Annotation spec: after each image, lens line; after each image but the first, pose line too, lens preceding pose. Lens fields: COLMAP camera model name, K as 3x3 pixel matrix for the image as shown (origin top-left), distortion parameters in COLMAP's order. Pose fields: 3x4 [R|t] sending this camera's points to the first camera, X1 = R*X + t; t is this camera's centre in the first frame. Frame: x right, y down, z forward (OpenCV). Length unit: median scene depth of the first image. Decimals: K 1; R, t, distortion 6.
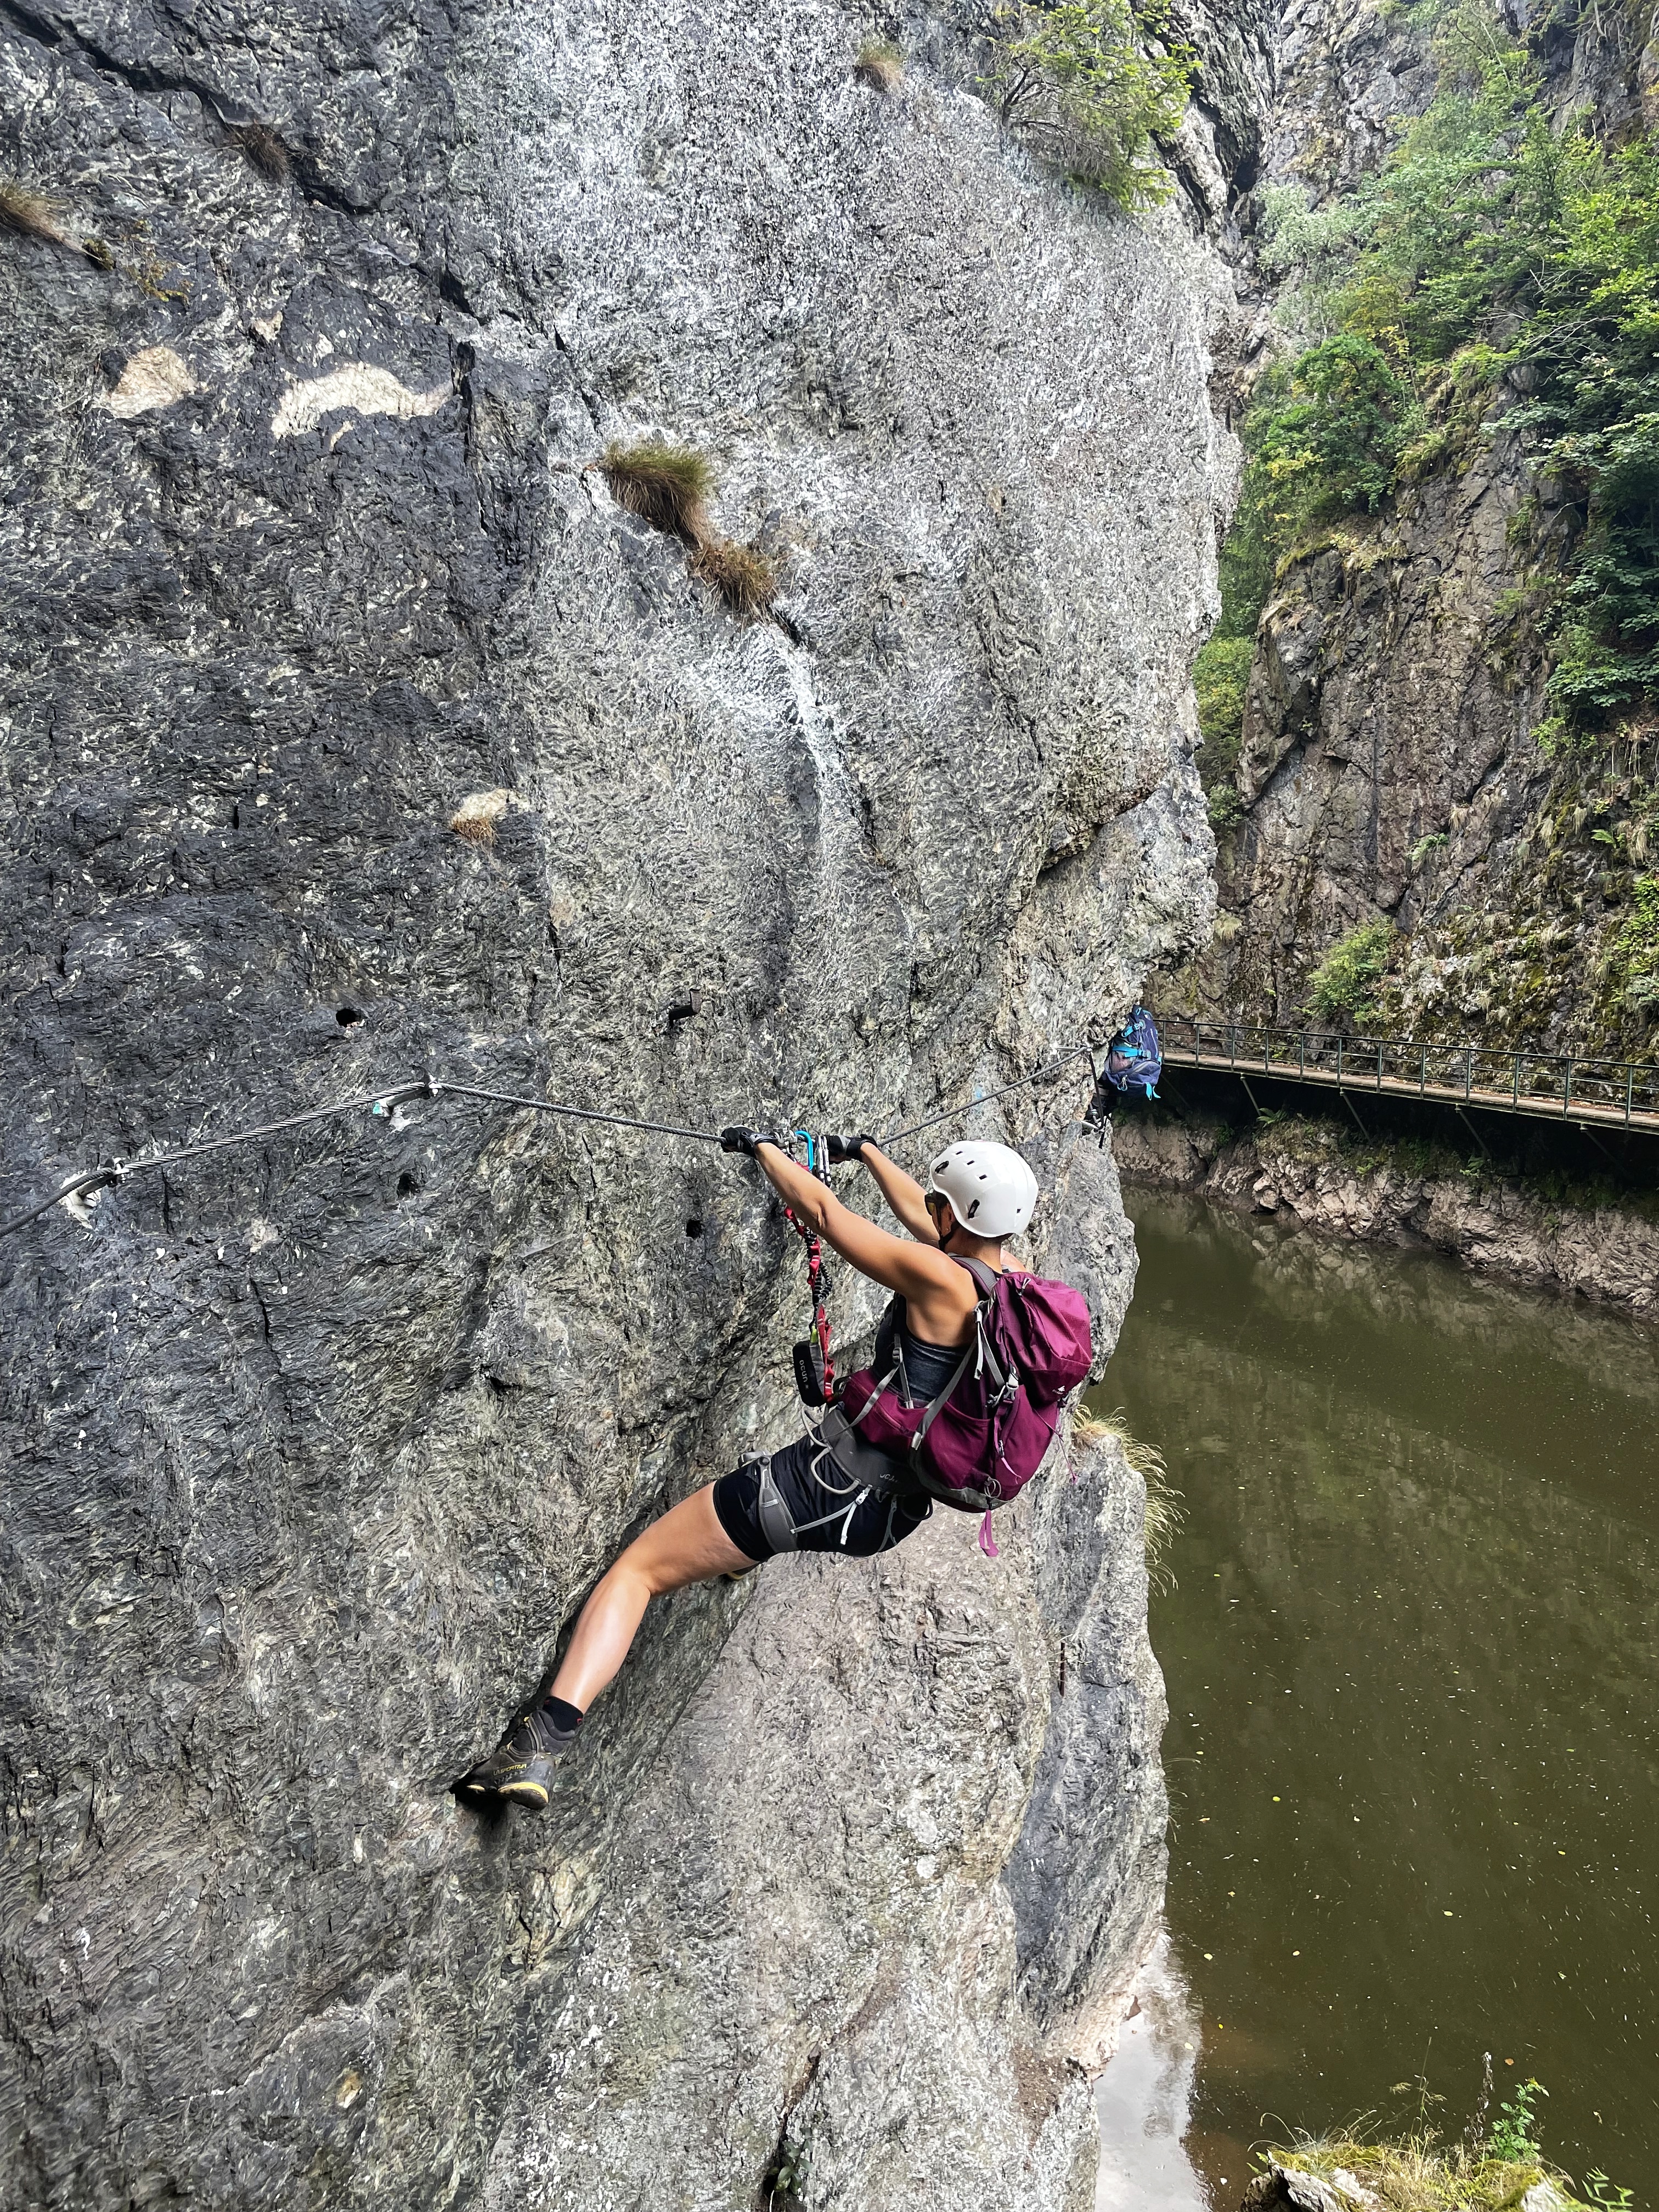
lens RADIAL K [[1678.8, 0, 828.0], [0, 1678.8, 1103.5], [0, 0, 1]] dist [0.079559, -0.104165]
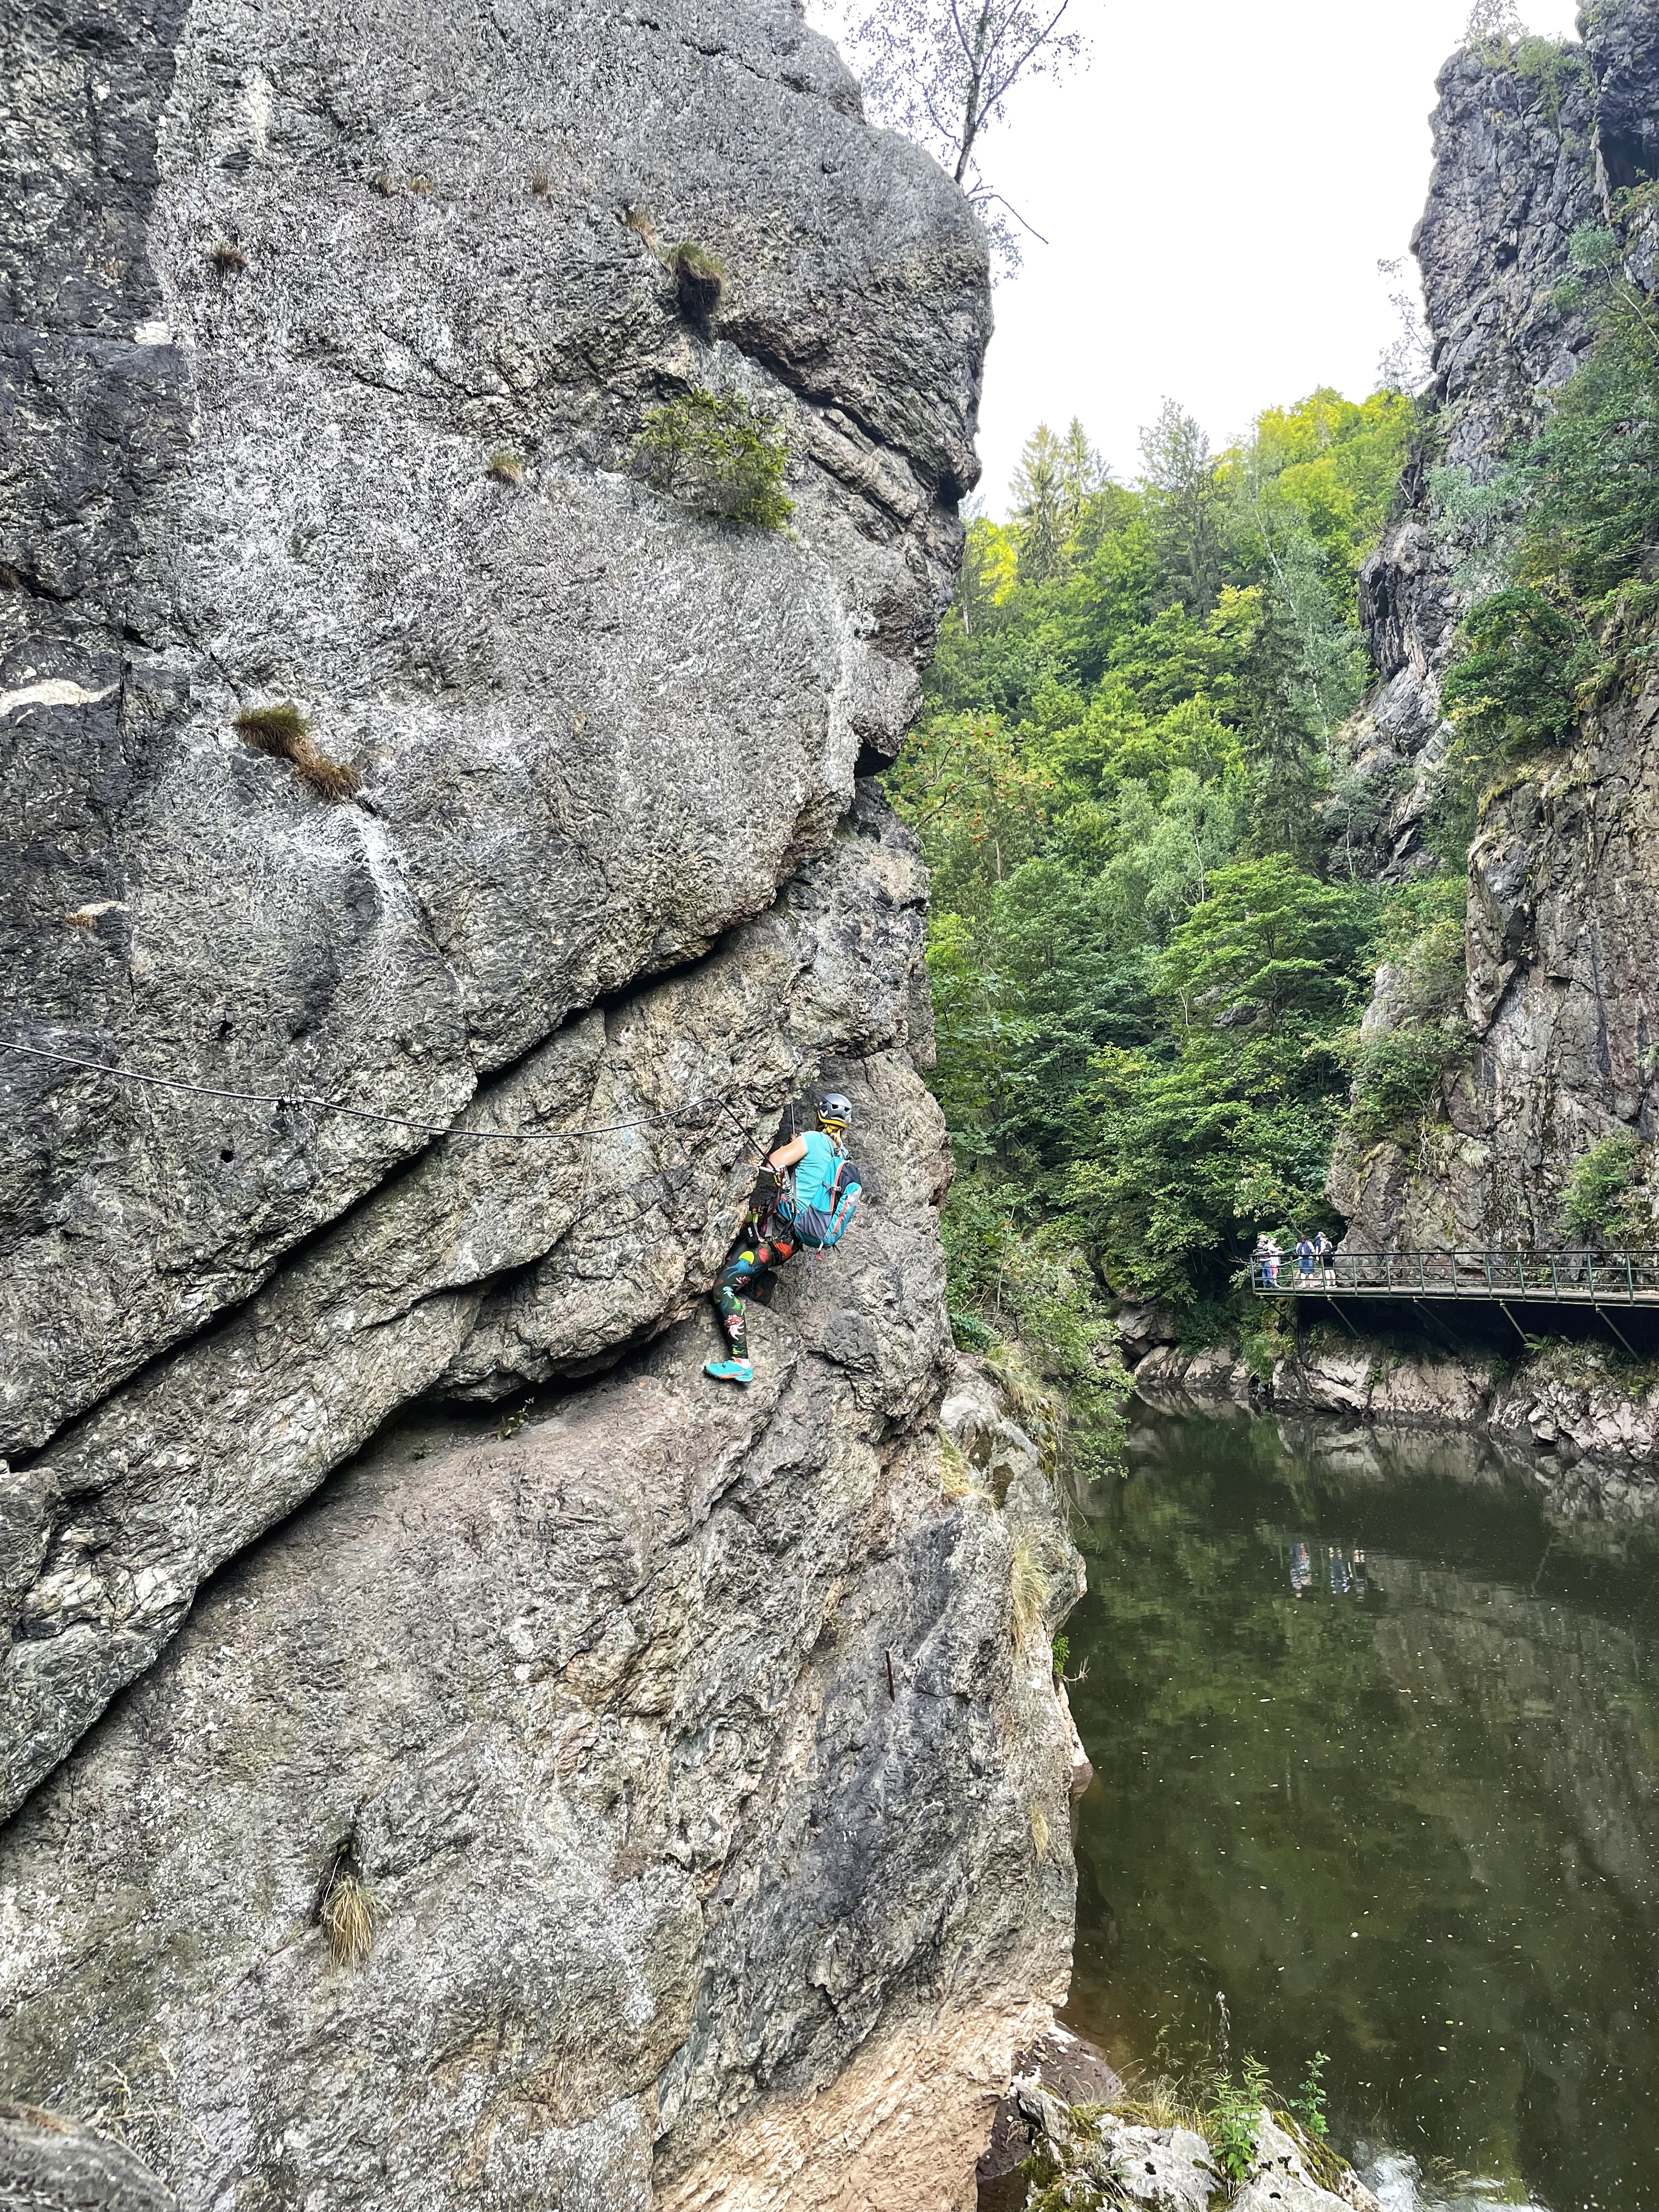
lens RADIAL K [[1678.8, 0, 845.3], [0, 1678.8, 1094.1], [0, 0, 1]] dist [0.079559, -0.104165]
pose [[0.978213, -0.089142, -0.187490, 0.626118], [0.053078, 0.980495, -0.189242, 0.275939], [0.200703, 0.175168, 0.963865, -0.345896]]
